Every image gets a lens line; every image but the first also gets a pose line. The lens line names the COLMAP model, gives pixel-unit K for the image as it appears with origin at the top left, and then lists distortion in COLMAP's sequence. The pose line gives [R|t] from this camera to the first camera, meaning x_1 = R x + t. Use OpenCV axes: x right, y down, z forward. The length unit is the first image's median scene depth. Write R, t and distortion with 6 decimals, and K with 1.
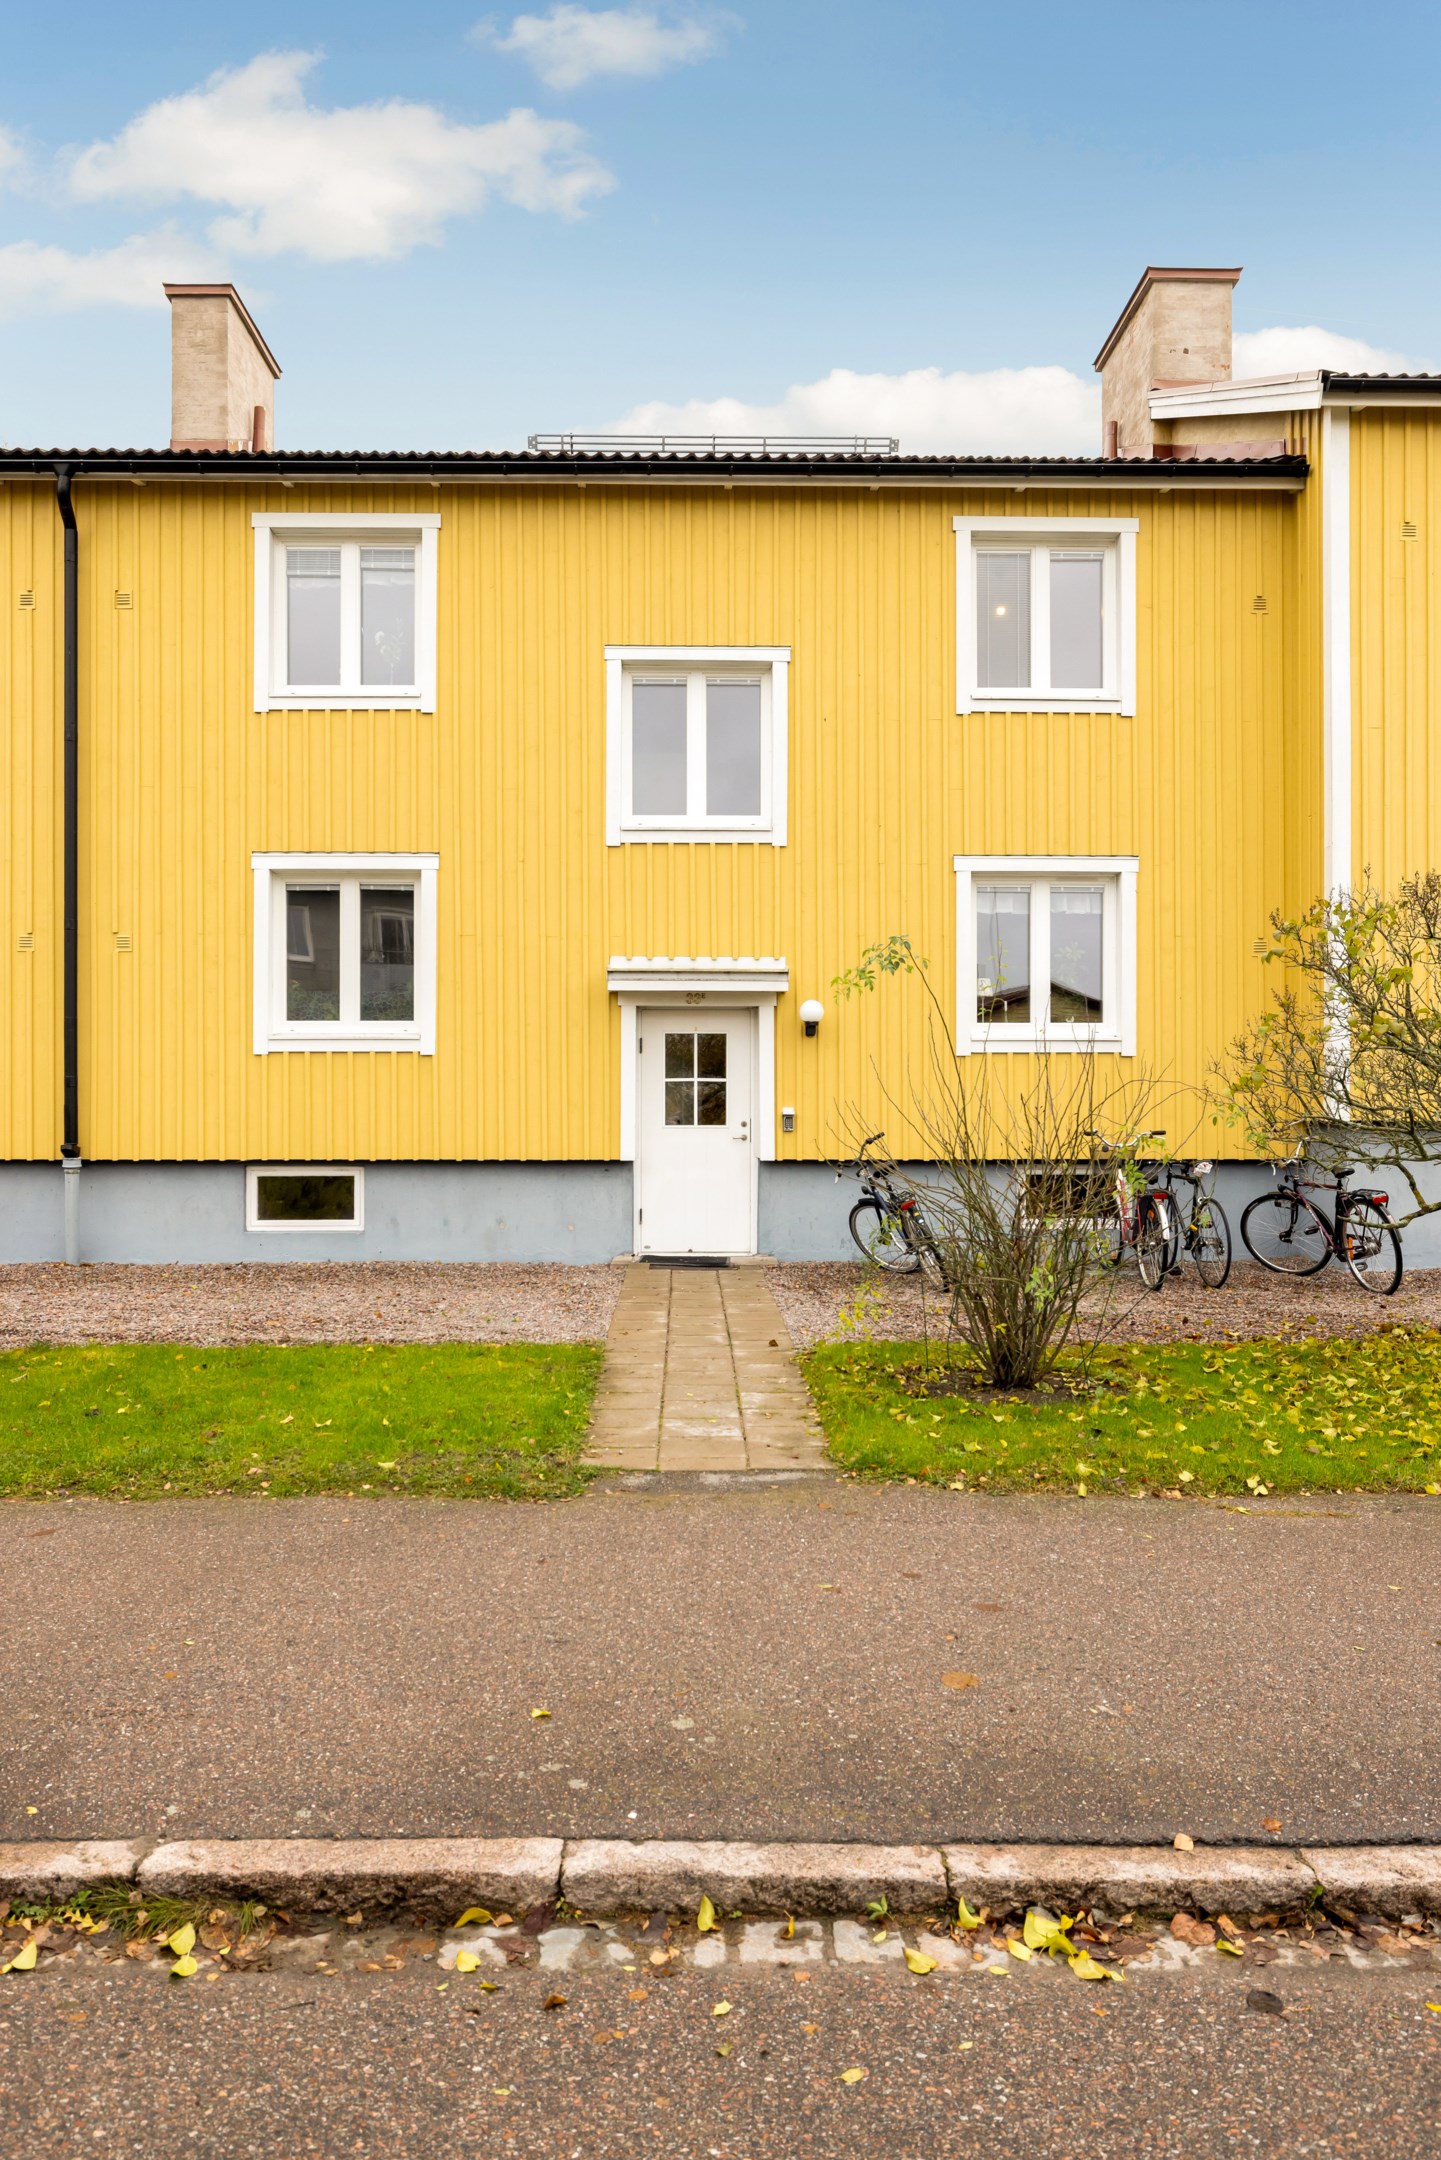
lens RADIAL K [[1449.5, 0, 720.3], [0, 1449.5, 1098.8], [0, 0, 1]] dist [0.001689, -0.000836]
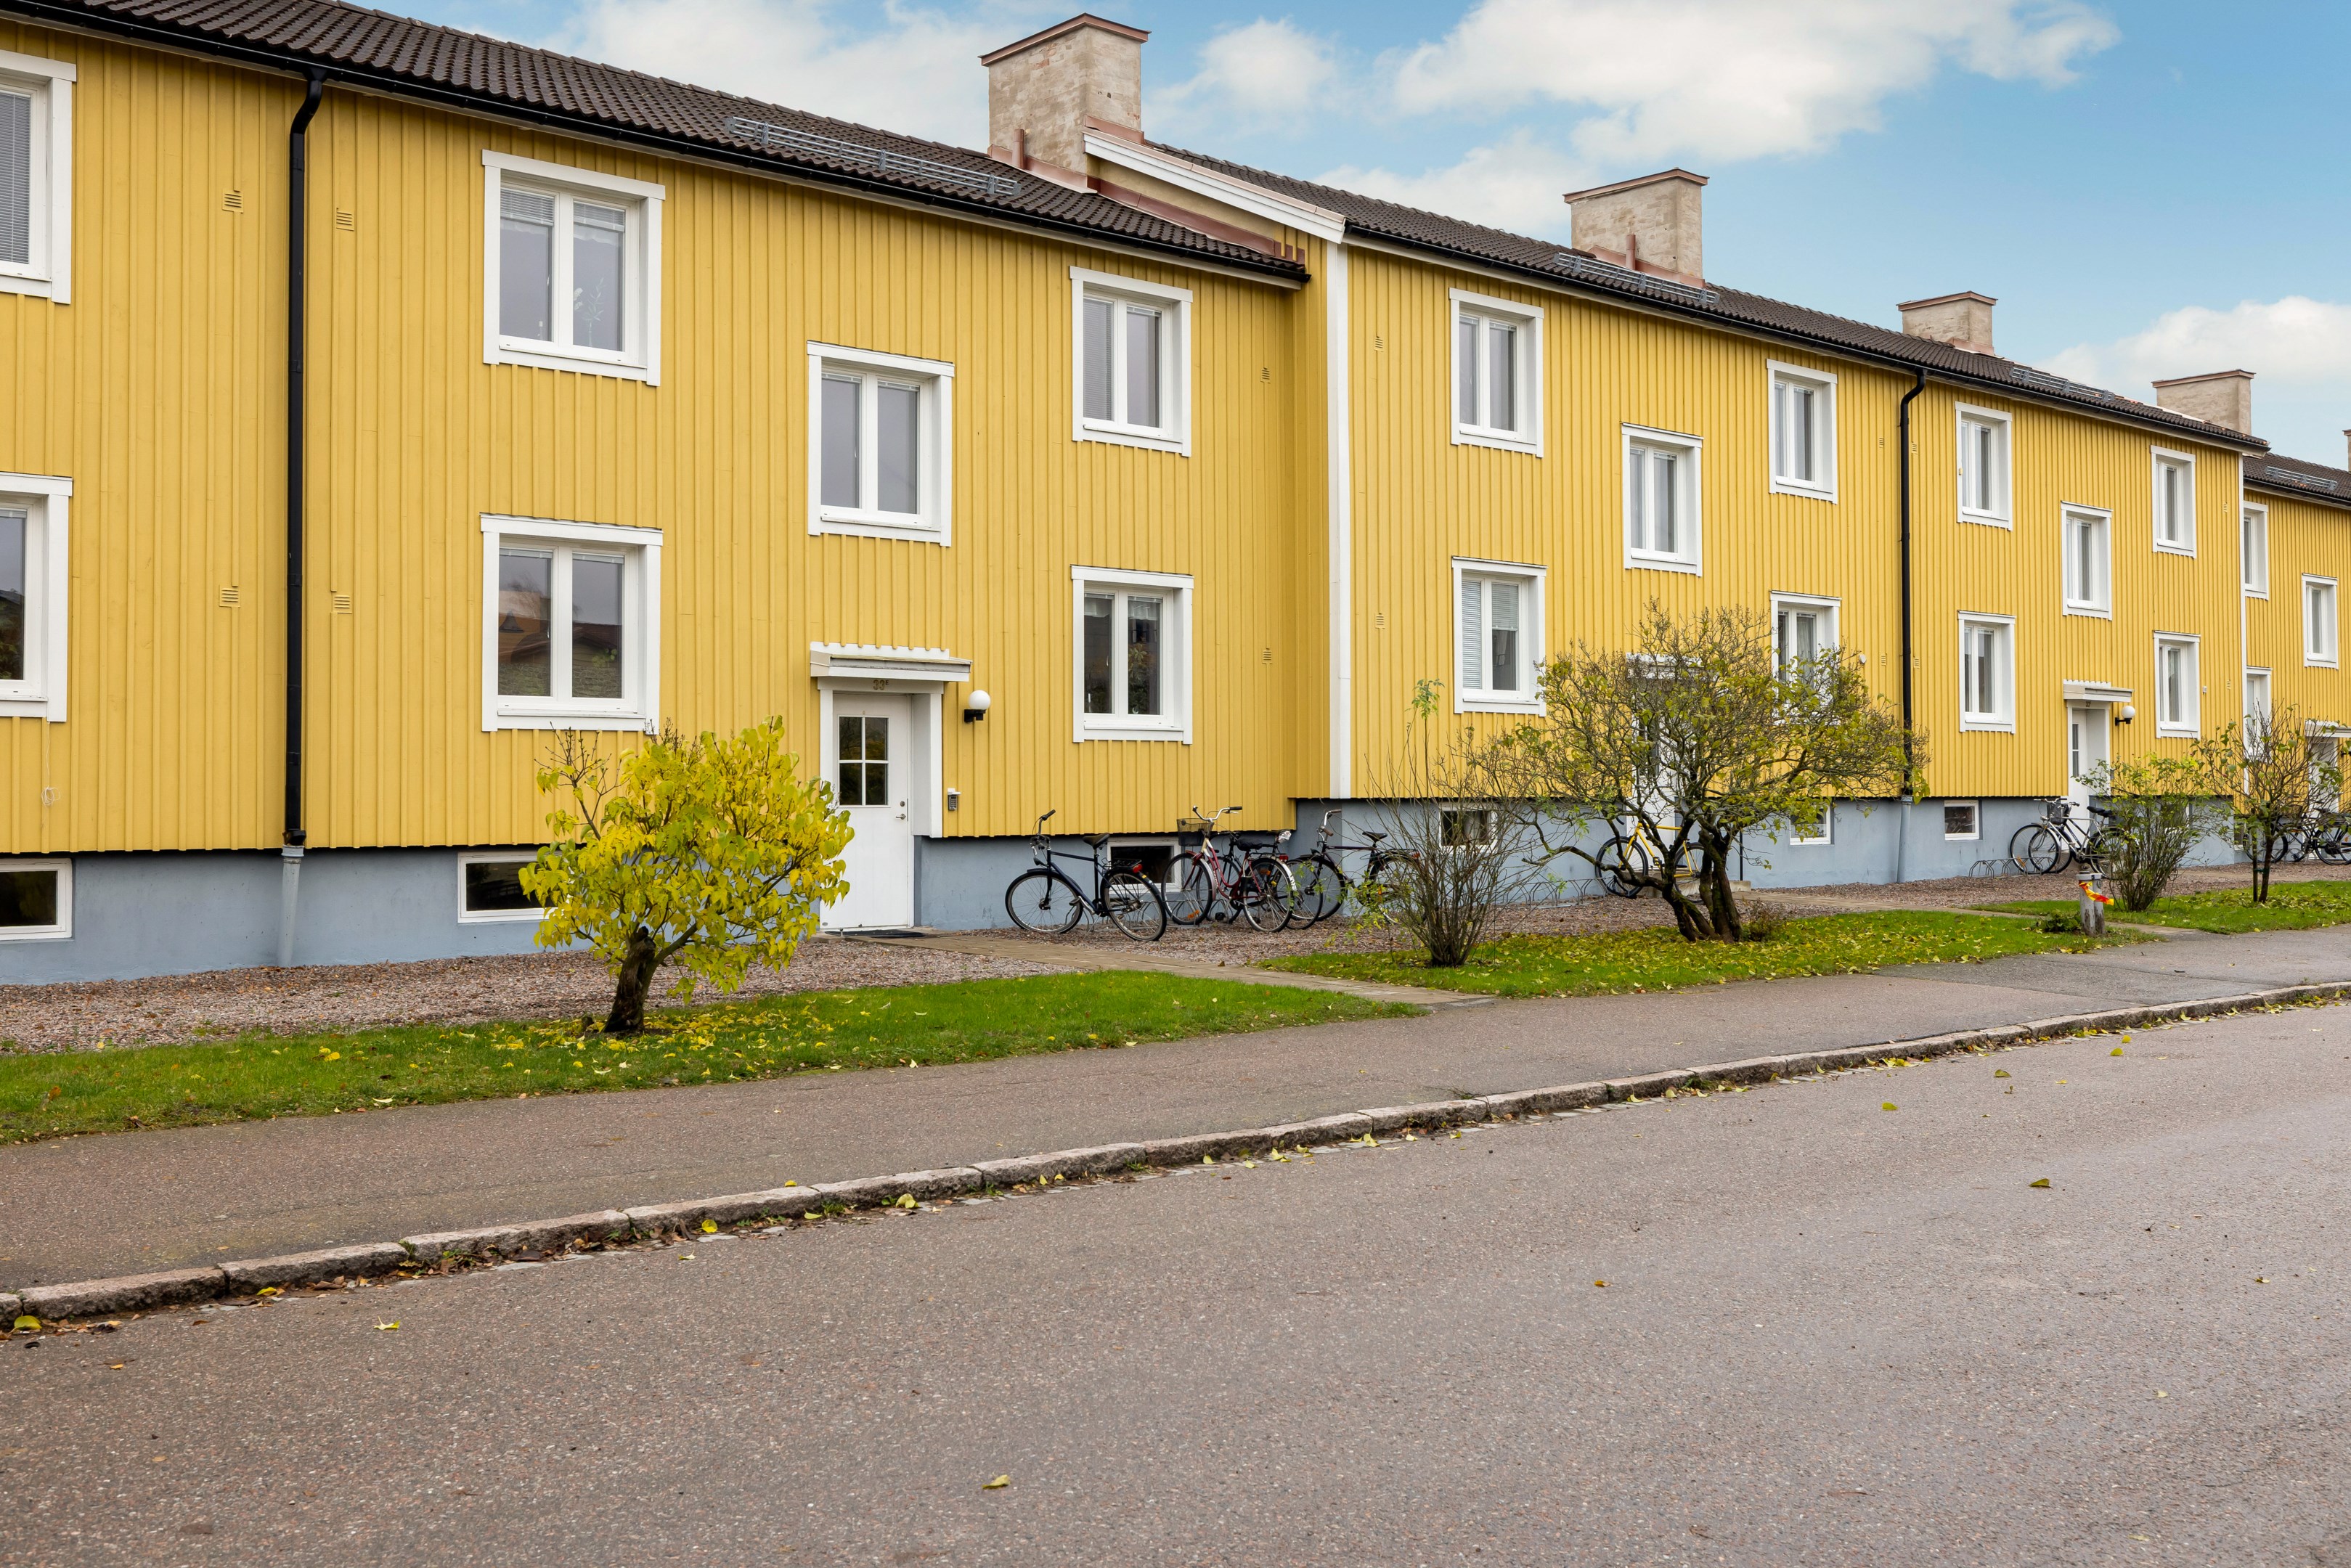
lens RADIAL K [[2356.3, 0, 1175.6], [0, 2356.3, 775.0], [0, 0, 1]] dist [-0.001063, 0.000000]
pose [[0.744306, 0.003401, 0.667830, -0.996667], [0.004752, 0.999935, -0.010388, 0.015227], [-0.667821, 0.010905, 0.744242, -0.416676]]
